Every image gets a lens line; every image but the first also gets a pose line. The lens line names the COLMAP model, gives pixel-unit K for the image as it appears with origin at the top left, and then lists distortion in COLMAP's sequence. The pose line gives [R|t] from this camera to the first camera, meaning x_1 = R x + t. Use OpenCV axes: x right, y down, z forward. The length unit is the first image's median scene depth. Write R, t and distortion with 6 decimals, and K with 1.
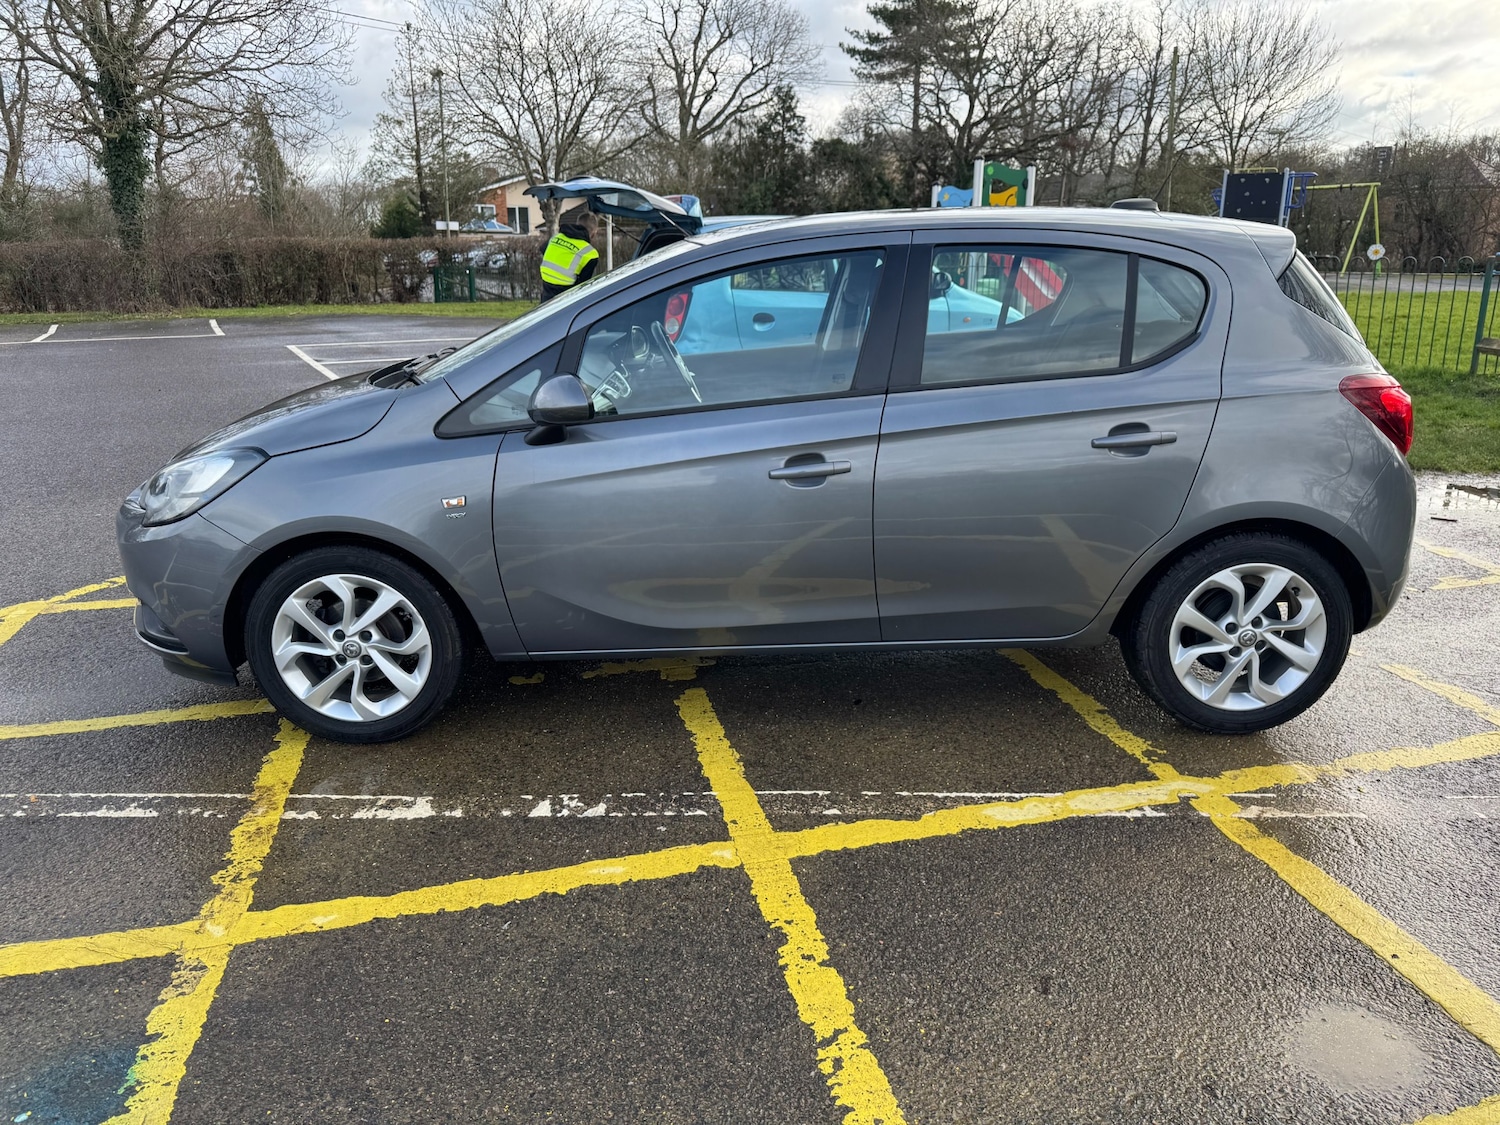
lens RADIAL K [[1058.7, 0, 737.8], [0, 1058.7, 567.1], [0, 0, 1]] dist [-0.002835, -0.003123]
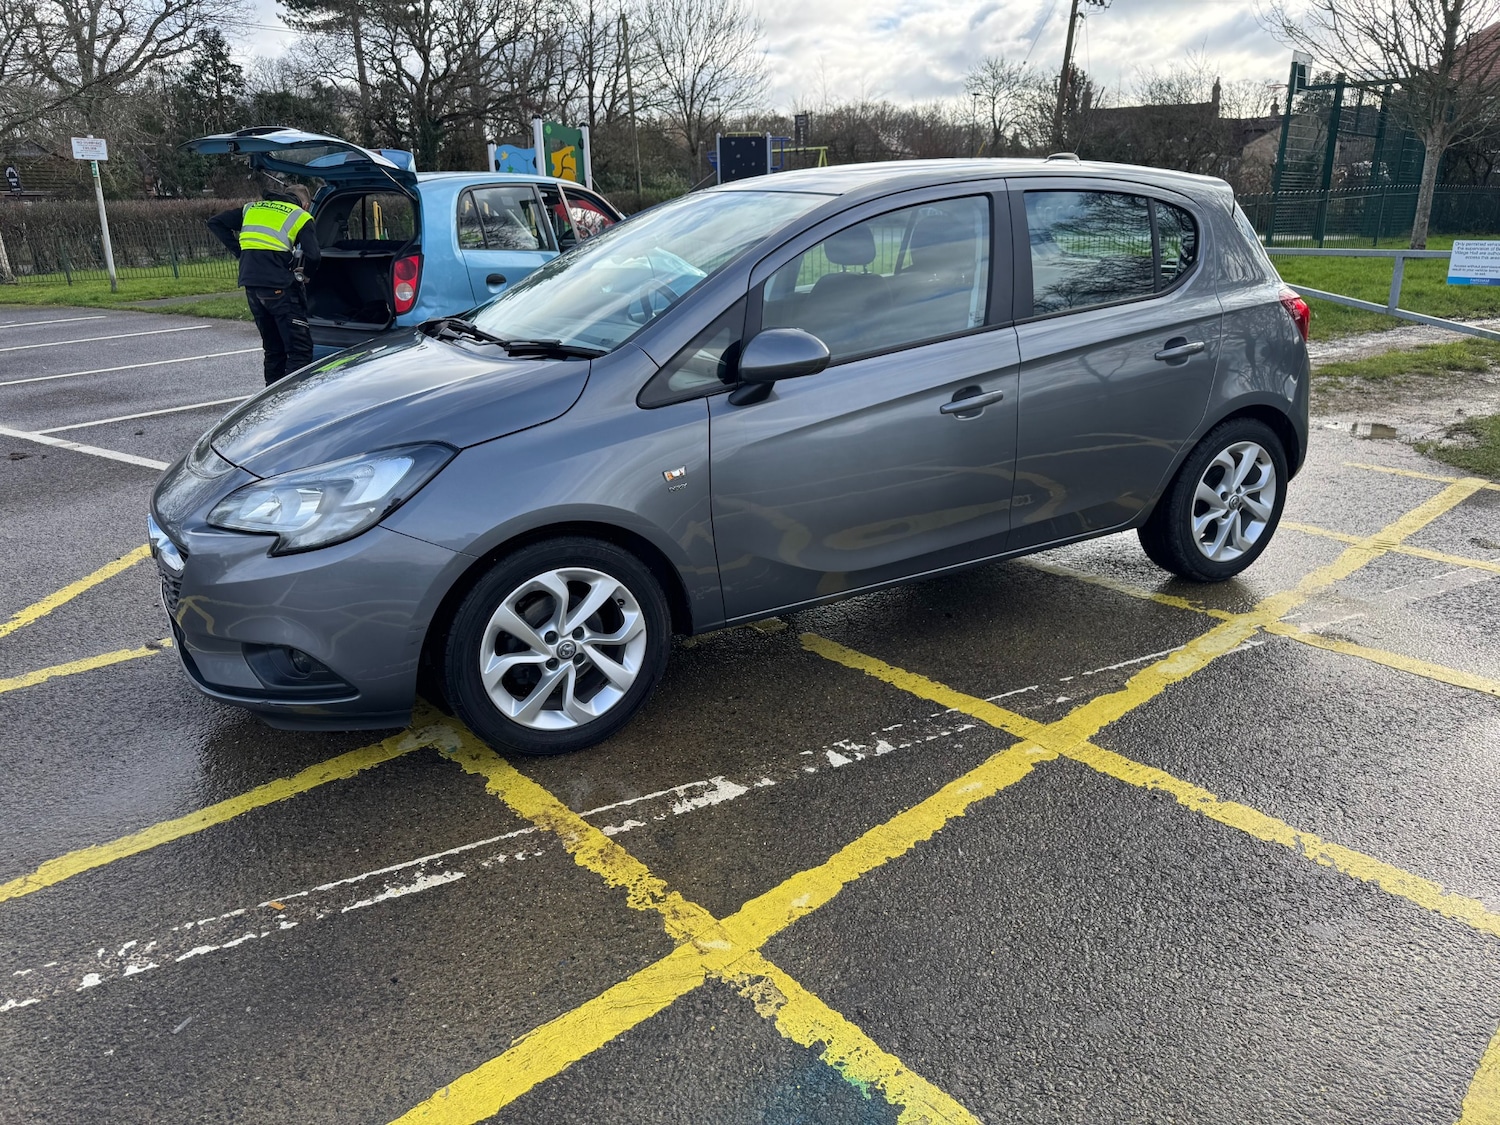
lens RADIAL K [[1059.4, 0, 735.4], [0, 1059.4, 563.0], [0, 0, 1]] dist [0.024422, -0.032355]
pose [[0.883184, -0.161466, 0.440358, -0.615226], [0.149404, 0.986818, 0.062193, -0.029976], [-0.444596, 0.010863, 0.895666, 0.118382]]
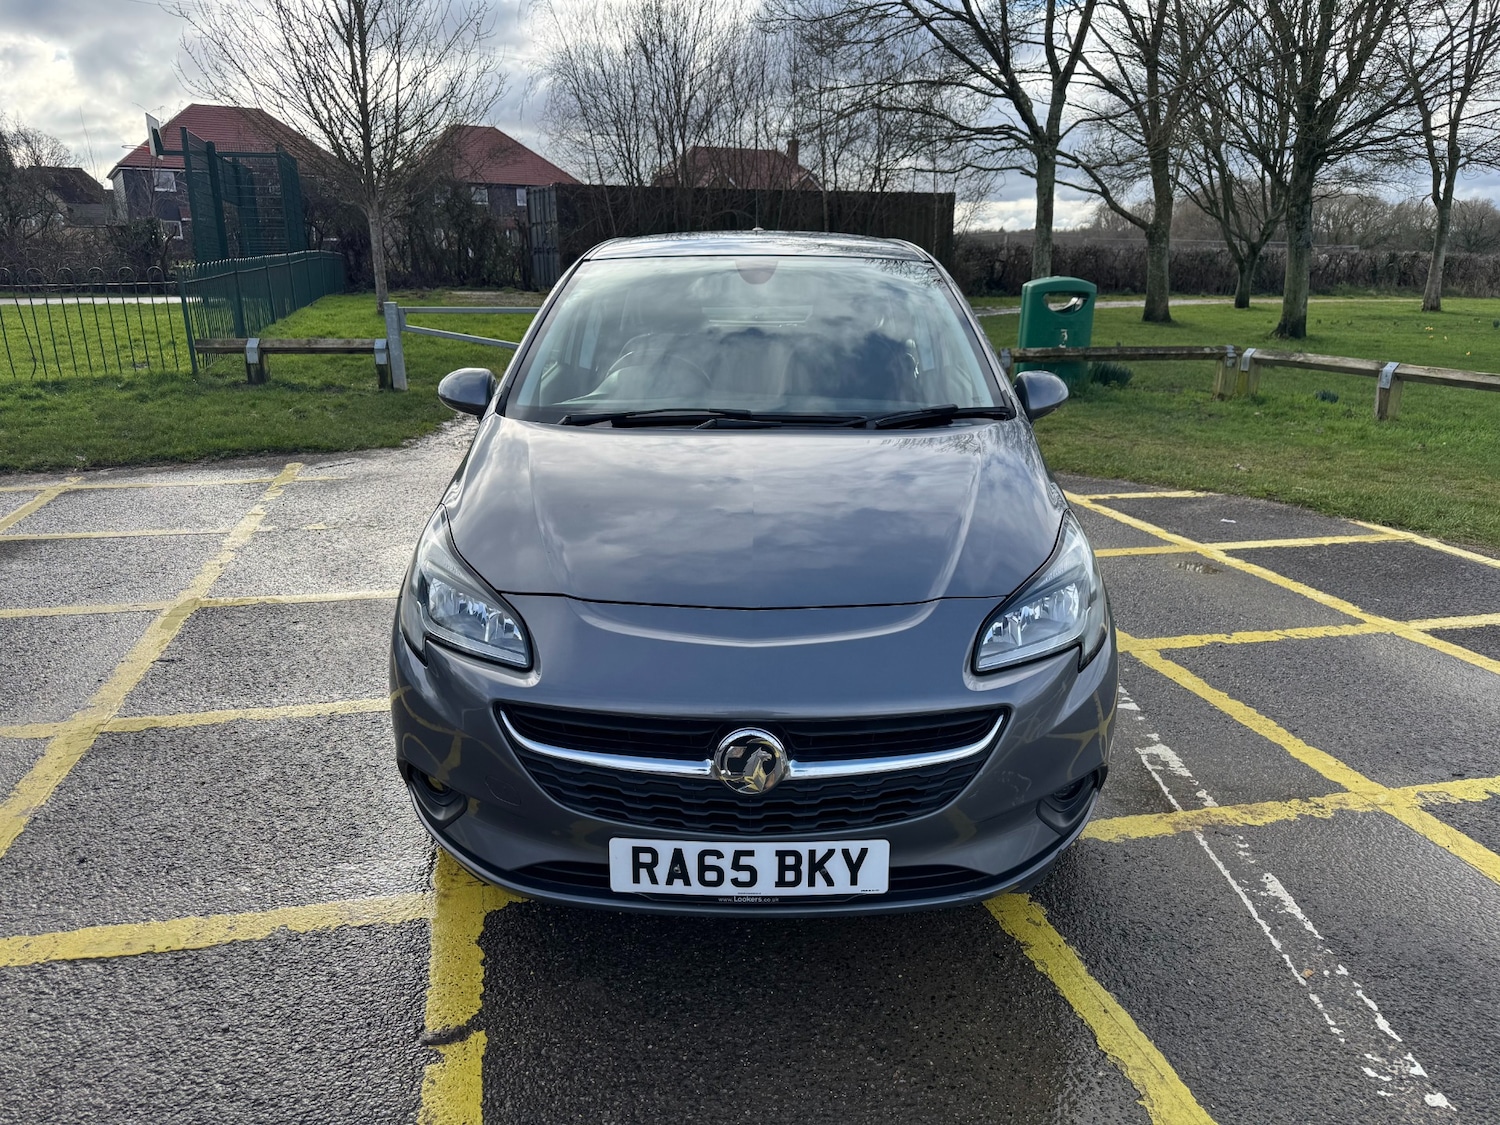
lens RADIAL K [[1066.2, 0, 750.0], [0, 1066.2, 562.5], [0, 0, 1]] dist [0.042537, -0.045013]
pose [[0.011315, -0.271936, 0.962249, -1.234189], [0.287027, 0.922697, 0.257383, -0.347346], [-0.957856, 0.273280, 0.088493, 1.133795]]
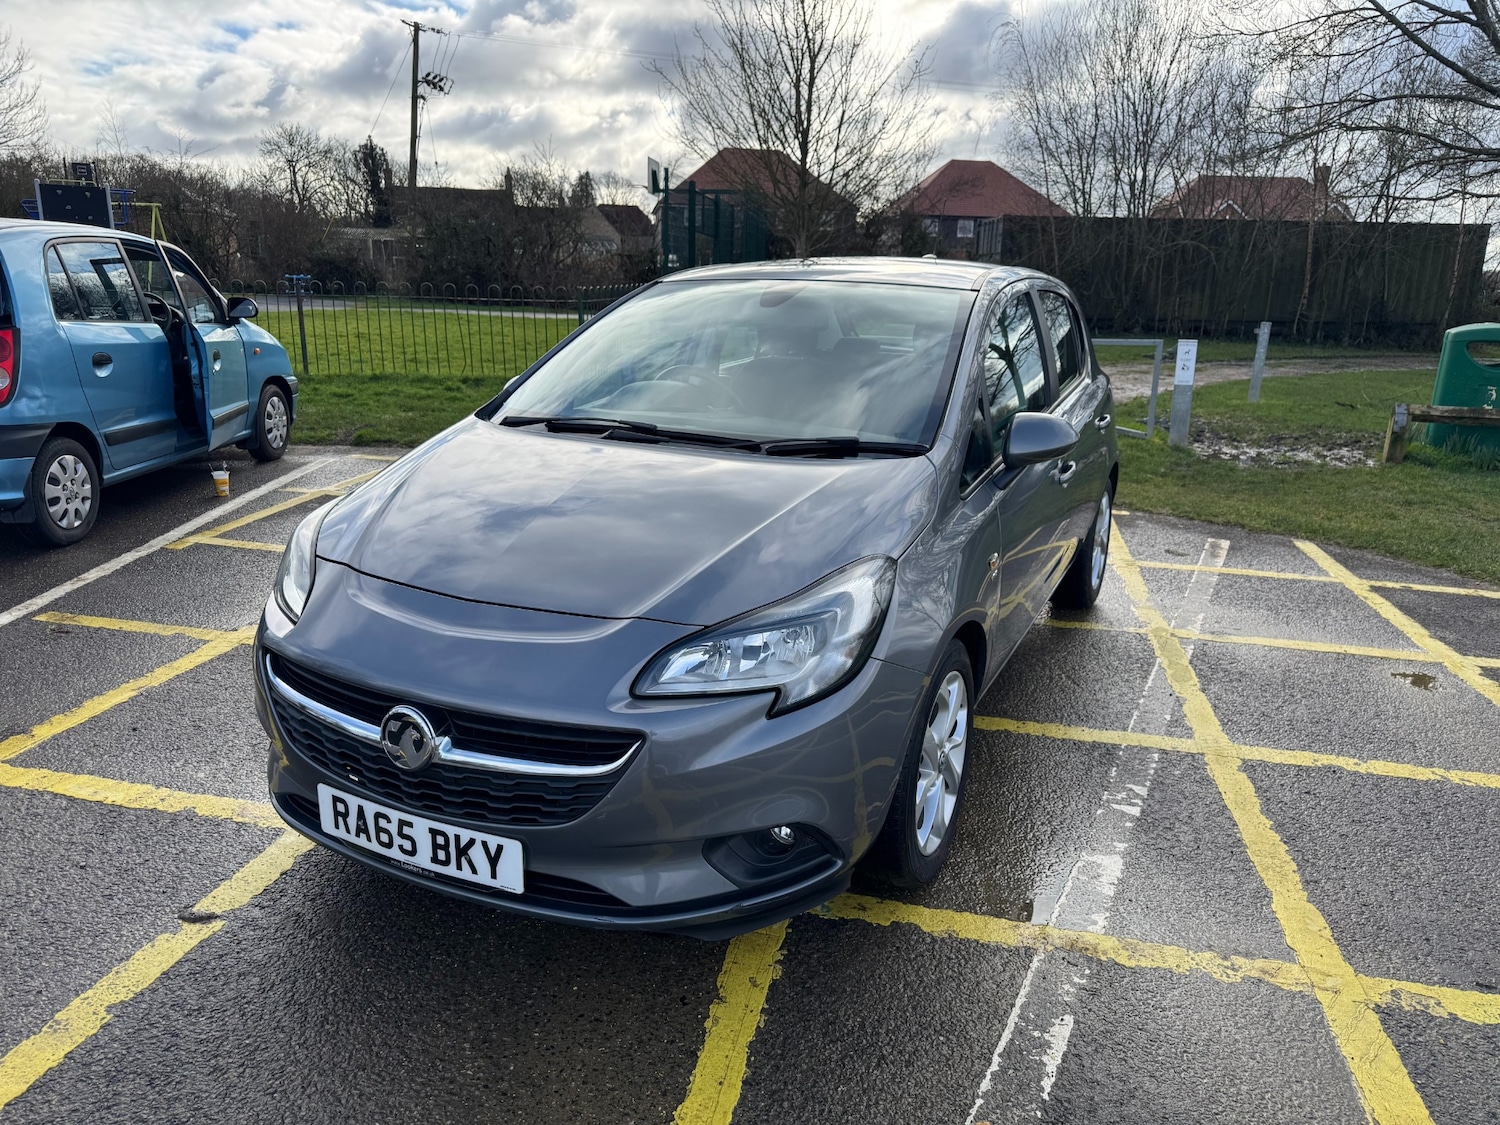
lens RADIAL K [[1067.3, 0, 750.0], [0, 1067.3, 562.5], [0, 0, 1]] dist [0.034805, -0.045508]
pose [[0.438670, -0.215034, 0.872541, -1.131263], [0.234472, 0.964705, 0.119867, -0.212619], [-0.867520, 0.152004, 0.473607, 0.691050]]
